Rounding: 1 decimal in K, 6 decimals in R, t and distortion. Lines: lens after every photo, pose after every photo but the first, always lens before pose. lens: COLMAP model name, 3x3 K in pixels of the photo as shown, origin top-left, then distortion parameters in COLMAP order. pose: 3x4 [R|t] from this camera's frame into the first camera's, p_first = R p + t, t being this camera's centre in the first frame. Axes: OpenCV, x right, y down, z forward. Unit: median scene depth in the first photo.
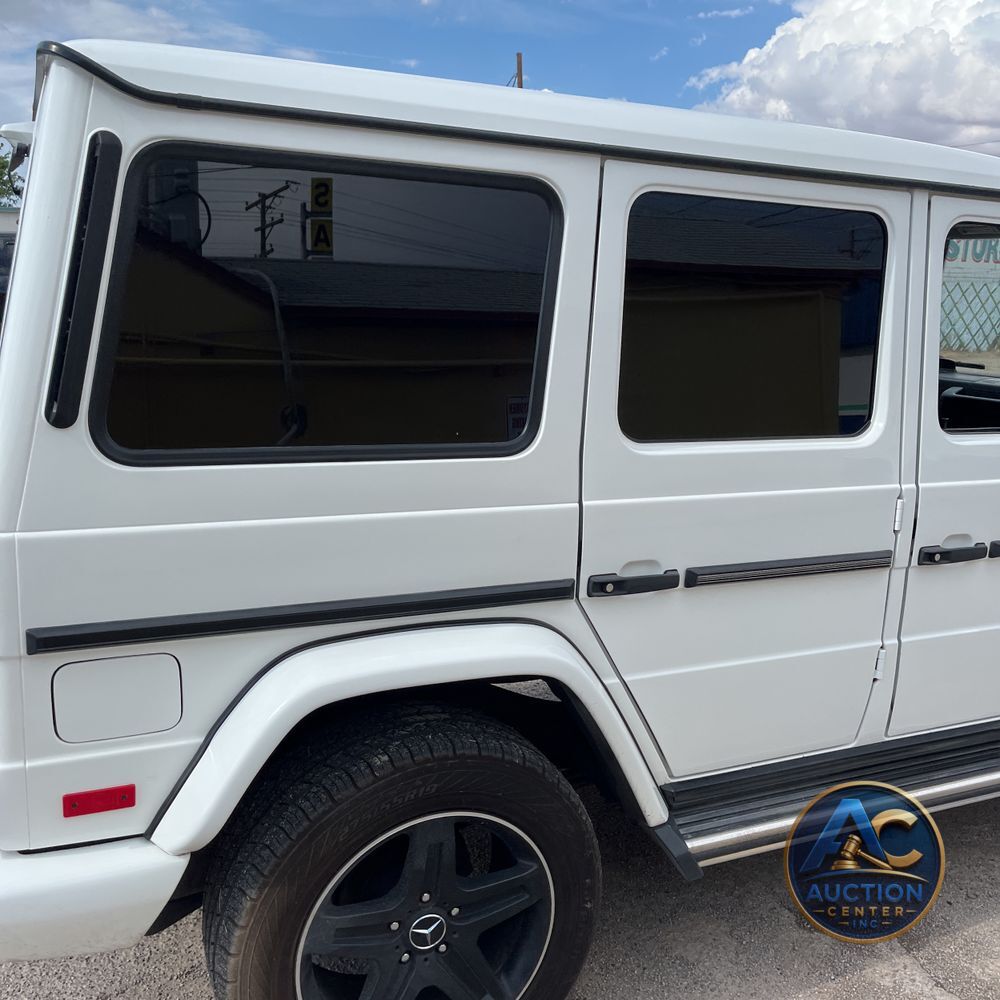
lens RADIAL K [[1017.6, 0, 493.1], [0, 1017.6, 490.9], [0, 0, 1]] dist [0.021935, 0.000000]
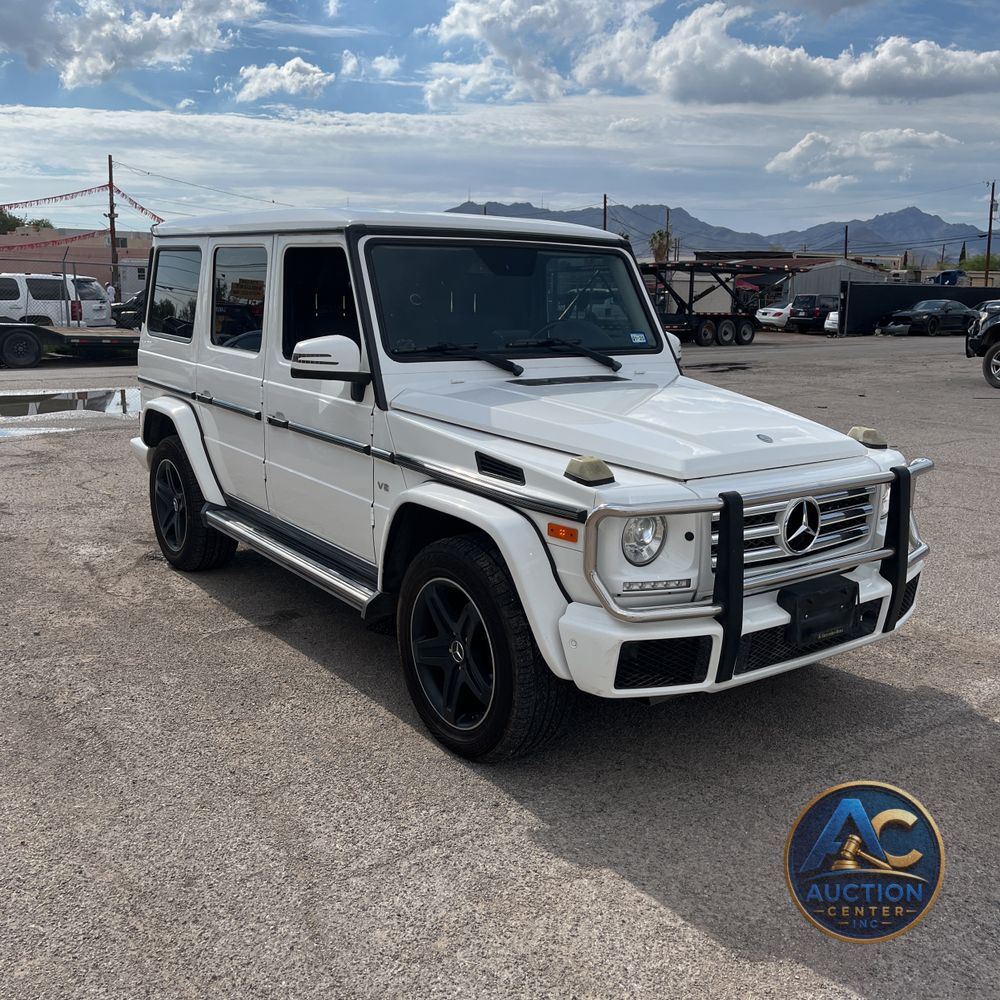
lens RADIAL K [[1017.6, 0, 497.0], [0, 1017.6, 497.8], [0, 0, 1]] dist [0.021935, 0.000000]
pose [[0.191230, 0.176222, -0.965597, 2.875682], [-0.205141, 0.969202, 0.136253, -0.173875], [0.959869, 0.172028, 0.221491, 1.204236]]
